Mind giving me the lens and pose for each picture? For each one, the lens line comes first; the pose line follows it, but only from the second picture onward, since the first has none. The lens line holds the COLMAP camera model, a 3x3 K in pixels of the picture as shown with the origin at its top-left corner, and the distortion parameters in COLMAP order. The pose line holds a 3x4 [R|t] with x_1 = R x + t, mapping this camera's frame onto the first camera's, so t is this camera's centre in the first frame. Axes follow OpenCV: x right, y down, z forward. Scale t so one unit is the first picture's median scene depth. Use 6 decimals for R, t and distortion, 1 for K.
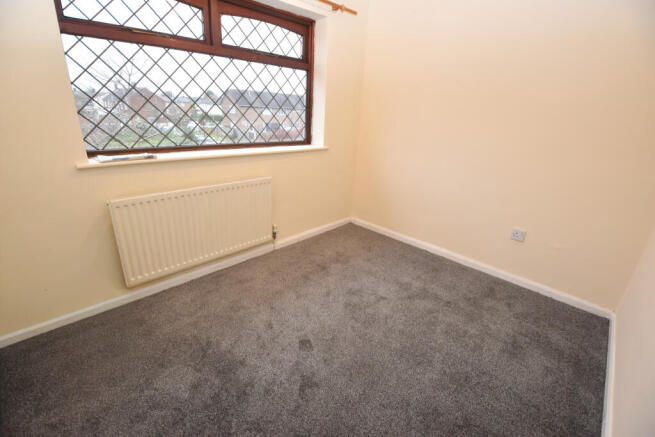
lens RADIAL K [[292.5, 0, 333.9], [0, 292.5, 219.3], [0, 0, 1]] dist [0.000661, -0.018189]
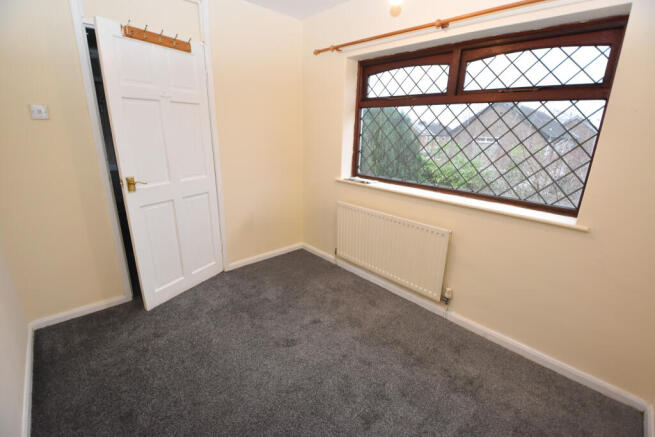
lens RADIAL K [[292.5, 0, 333.9], [0, 292.5, 219.3], [0, 0, 1]] dist [0.000661, -0.018189]
pose [[-0.059287, 0.207726, -0.976389, 0.665796], [-0.412277, 0.885698, 0.213466, -0.224238], [0.909128, 0.415198, 0.033130, 0.690973]]
